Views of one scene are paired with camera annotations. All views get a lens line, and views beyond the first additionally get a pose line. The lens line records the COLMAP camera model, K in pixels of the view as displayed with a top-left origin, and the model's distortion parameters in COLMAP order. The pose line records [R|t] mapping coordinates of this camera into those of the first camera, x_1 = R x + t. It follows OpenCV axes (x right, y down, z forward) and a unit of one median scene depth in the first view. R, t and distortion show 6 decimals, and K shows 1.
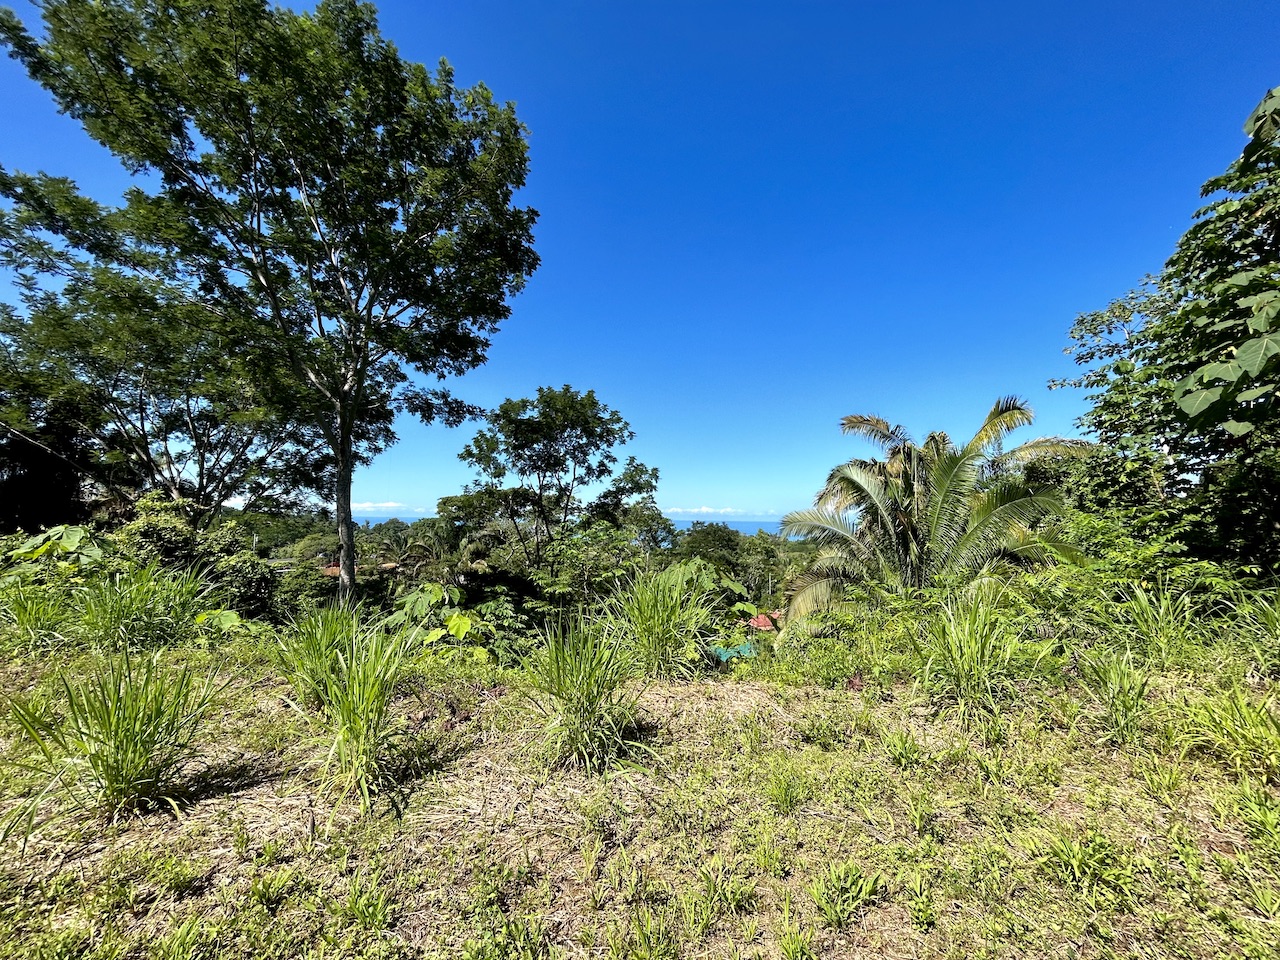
lens RADIAL K [[521.4, 0, 635.5], [0, 521.4, 475.6], [0, 0, 1]] dist [-0.000027, 0.000542]
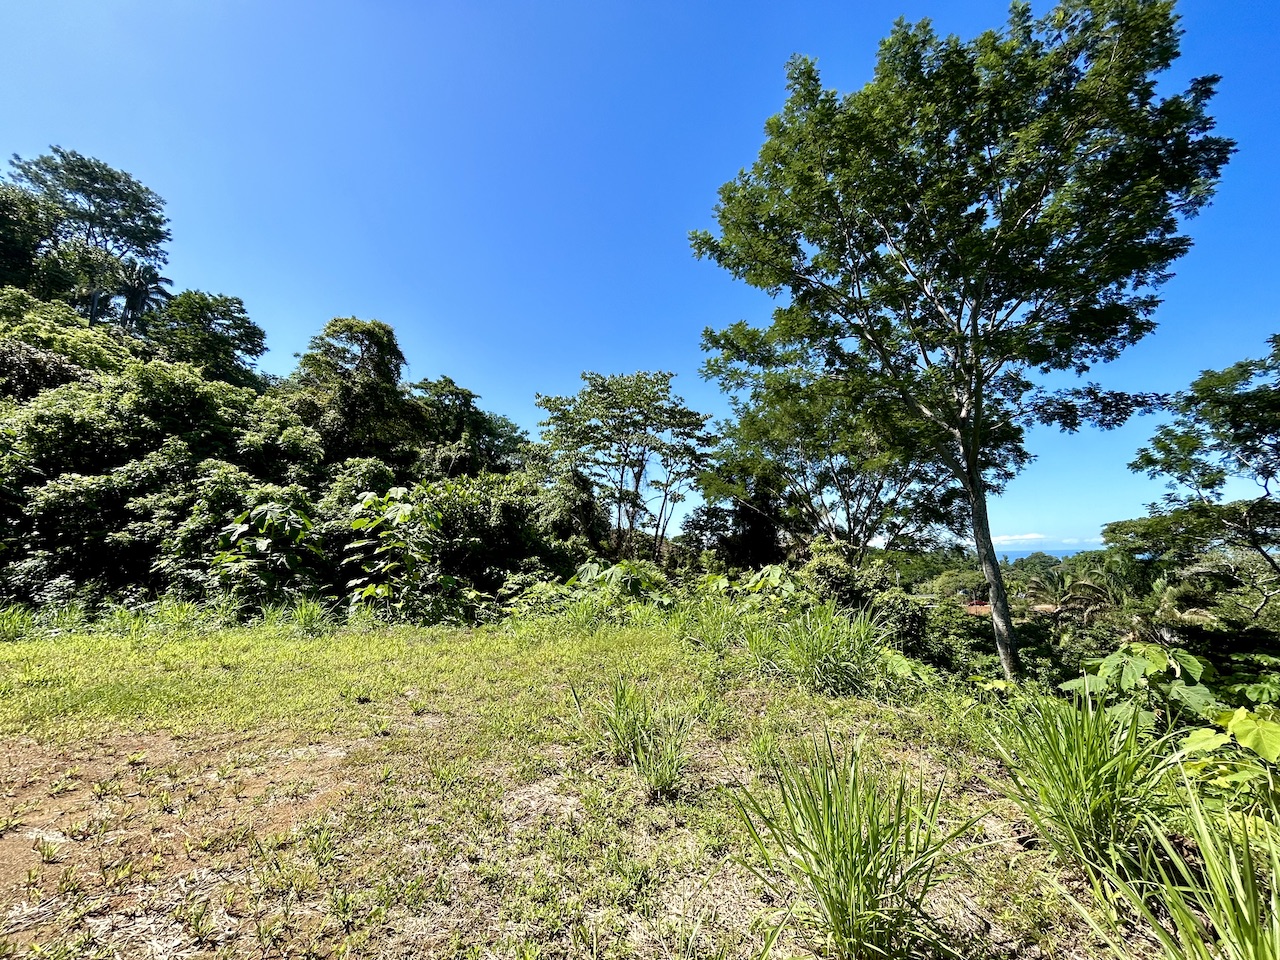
lens RADIAL K [[521.4, 0, 635.2], [0, 521.4, 476.2], [0, 0, 1]] dist [-0.000027, 0.000542]
pose [[0.467097, -0.155155, -0.870487, -0.026913], [0.096534, 0.987548, -0.124221, 0.001580], [0.878921, -0.026008, 0.476258, 0.027921]]
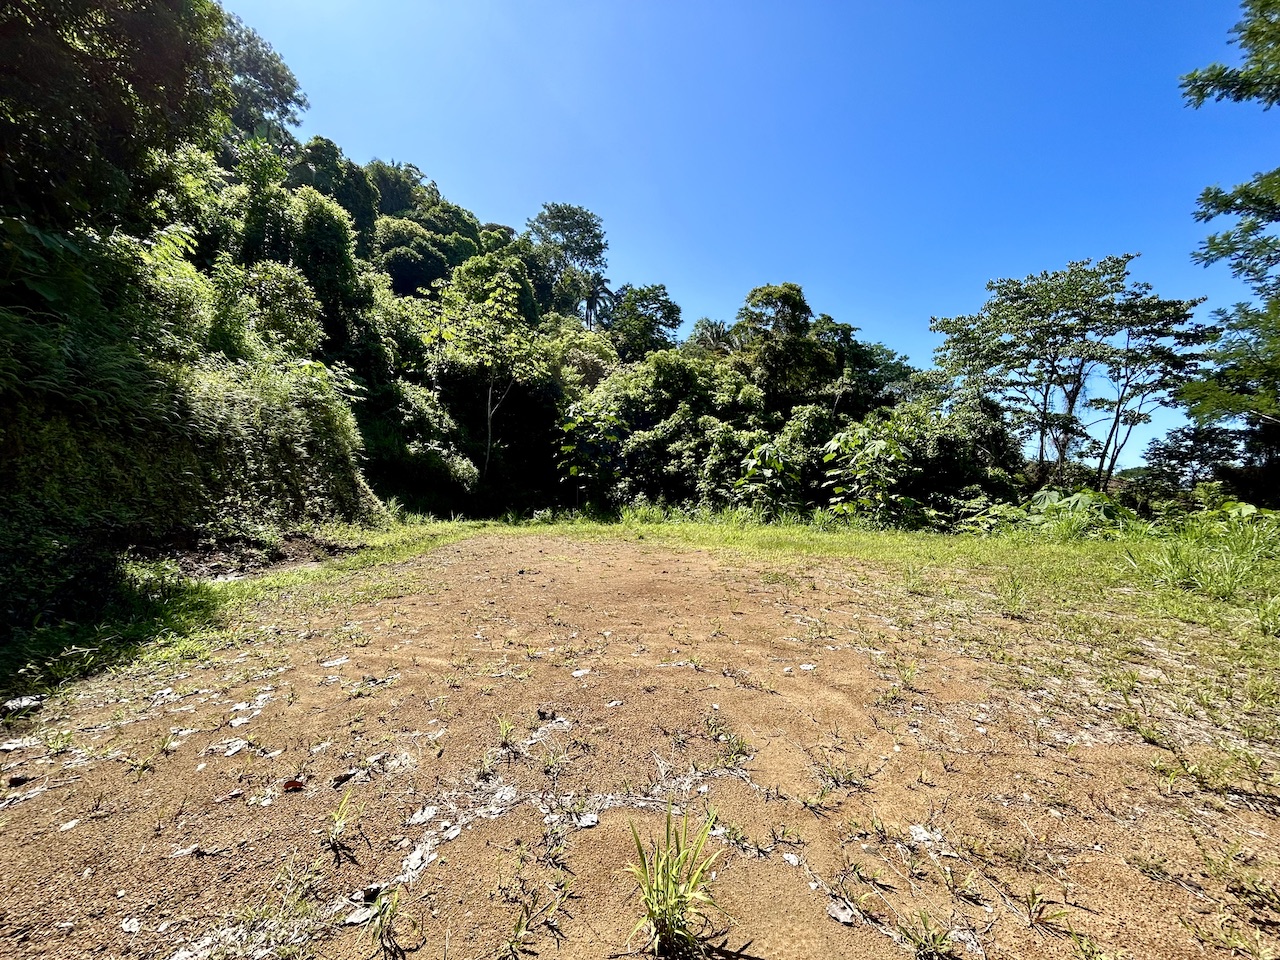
lens RADIAL K [[521.4, 0, 634.9], [0, 521.4, 475.8], [0, 0, 1]] dist [-0.000027, 0.000542]
pose [[-0.186499, -0.046783, -0.981341, 0.076531], [0.074244, 0.995338, -0.061560, 0.004183], [0.979646, -0.084339, -0.182156, -0.067245]]
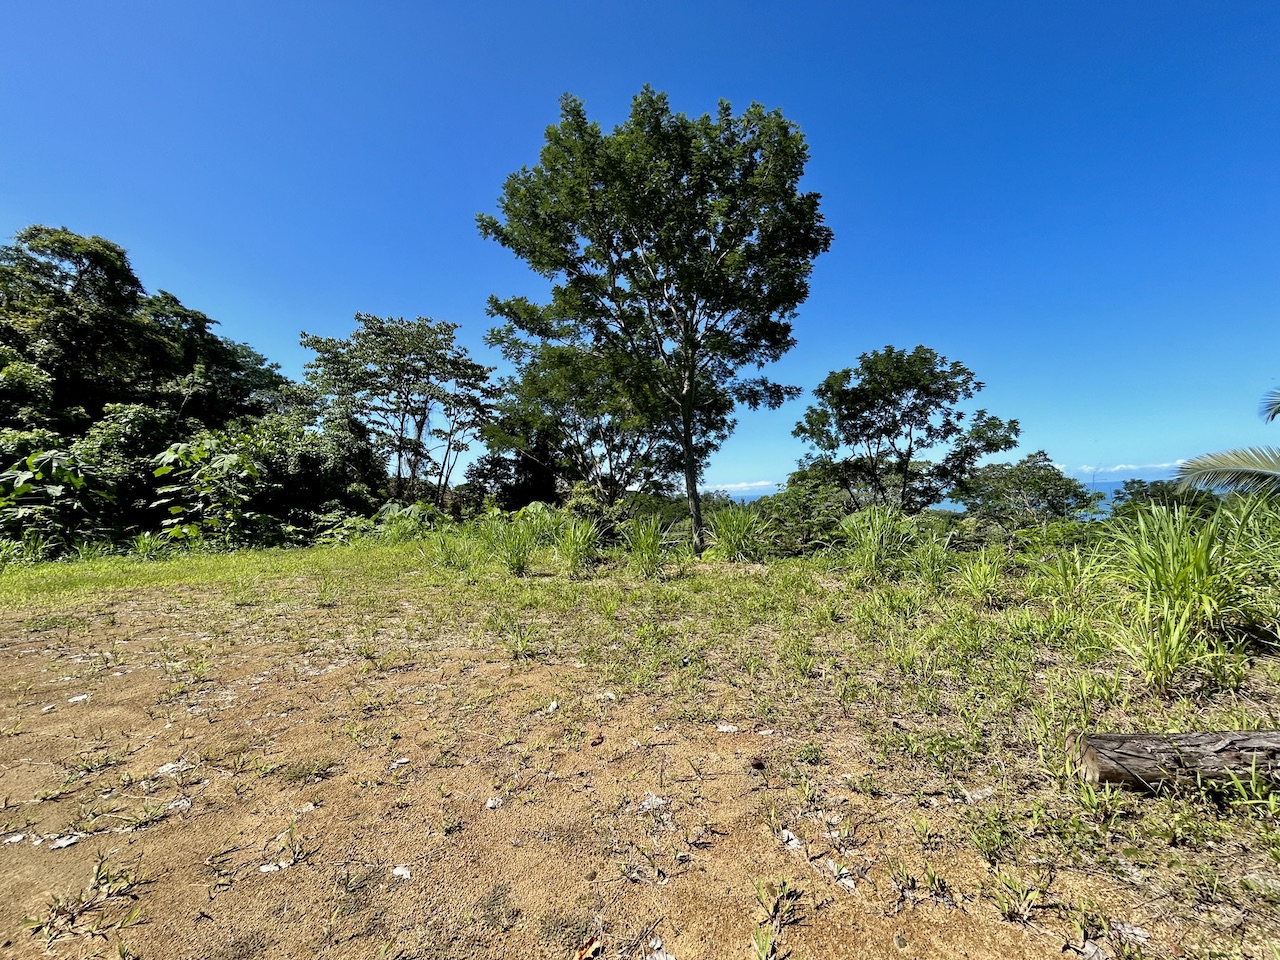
lens RADIAL K [[521.4, 0, 635.4], [0, 521.4, 475.8], [0, 0, 1]] dist [-0.000027, 0.000542]
pose [[0.776909, -0.069262, -0.625792, 0.108078], [0.099026, 0.995002, 0.012813, 0.005470], [0.621777, -0.071924, 0.779885, -0.064604]]
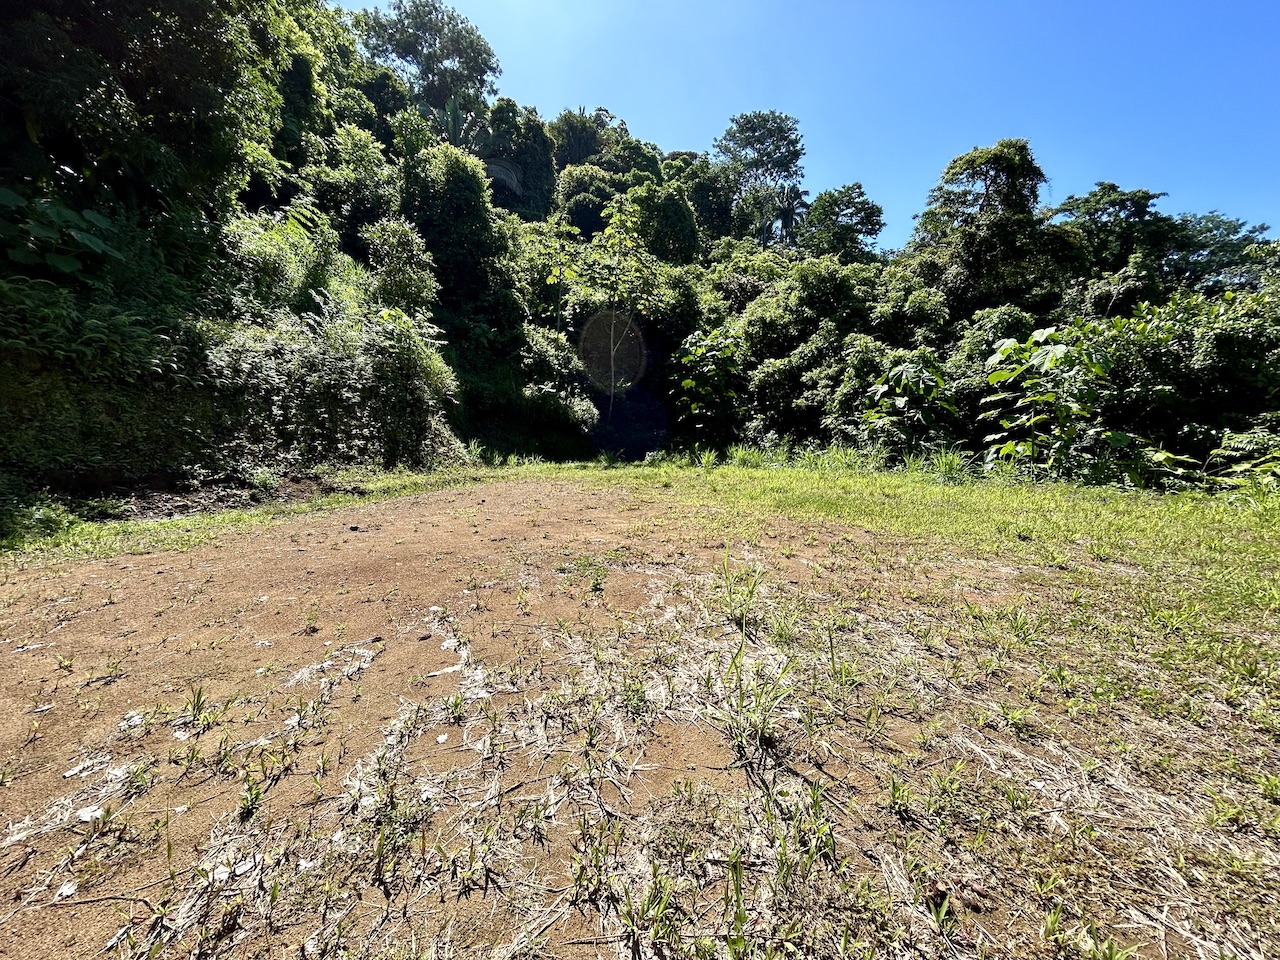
lens RADIAL K [[521.4, 0, 635.5], [0, 521.4, 476.2], [0, 0, 1]] dist [-0.000027, 0.000542]
pose [[-0.547750, 0.059005, -0.834559, -0.025093], [0.071236, 0.997177, 0.023748, 0.011316], [0.833604, -0.046443, -0.550407, 0.018812]]
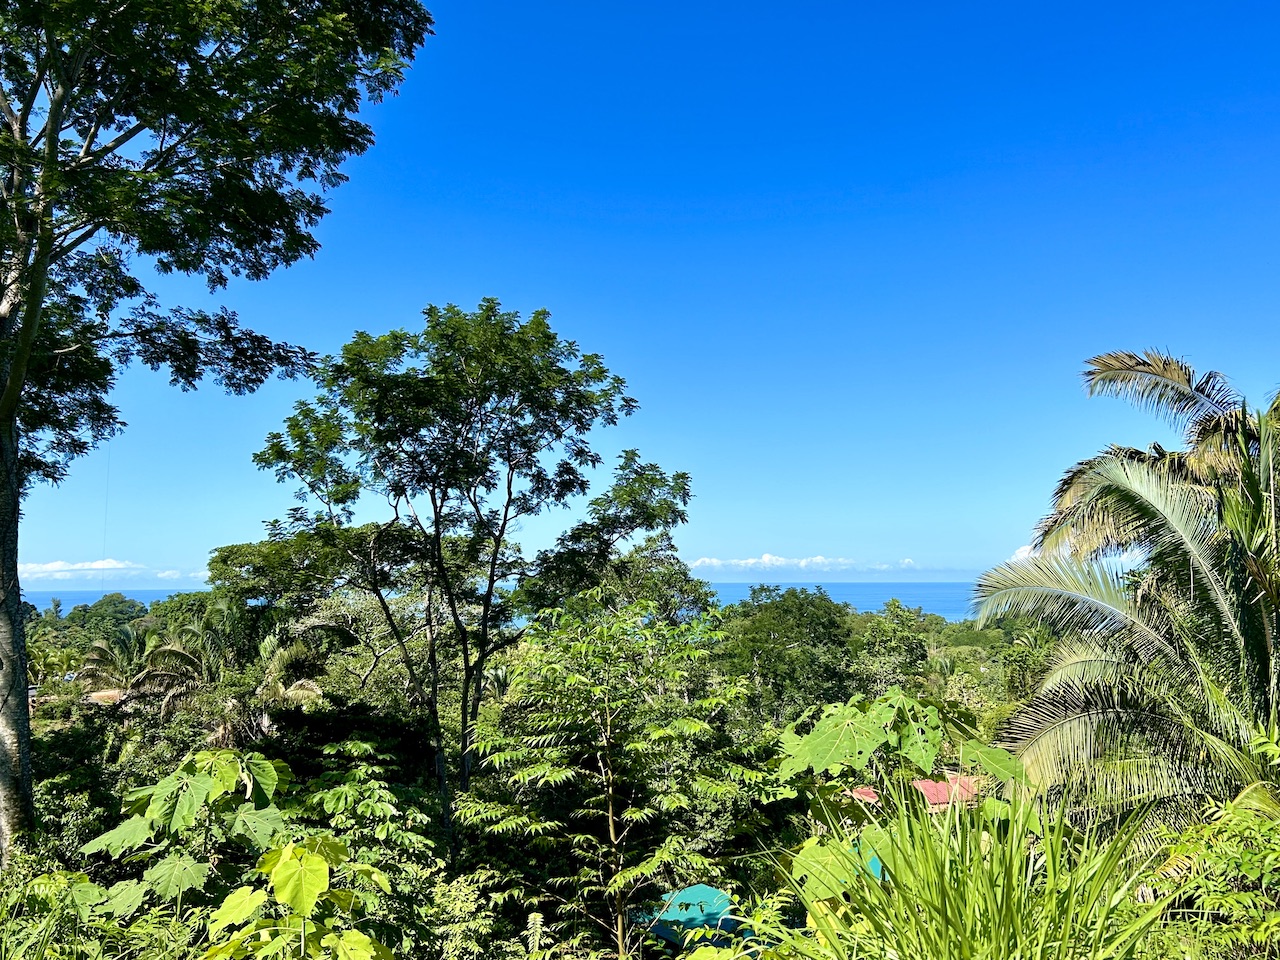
lens RADIAL K [[1081.9, 0, 641.4], [0, 1081.9, 483.7], [0, 0, 1]] dist [0.045063, -0.033511]
pose [[0.999642, -0.019952, 0.017839, -0.021409], [0.020096, 0.999766, -0.007959, 0.000355], [-0.017676, 0.008315, 0.999809, 0.041644]]
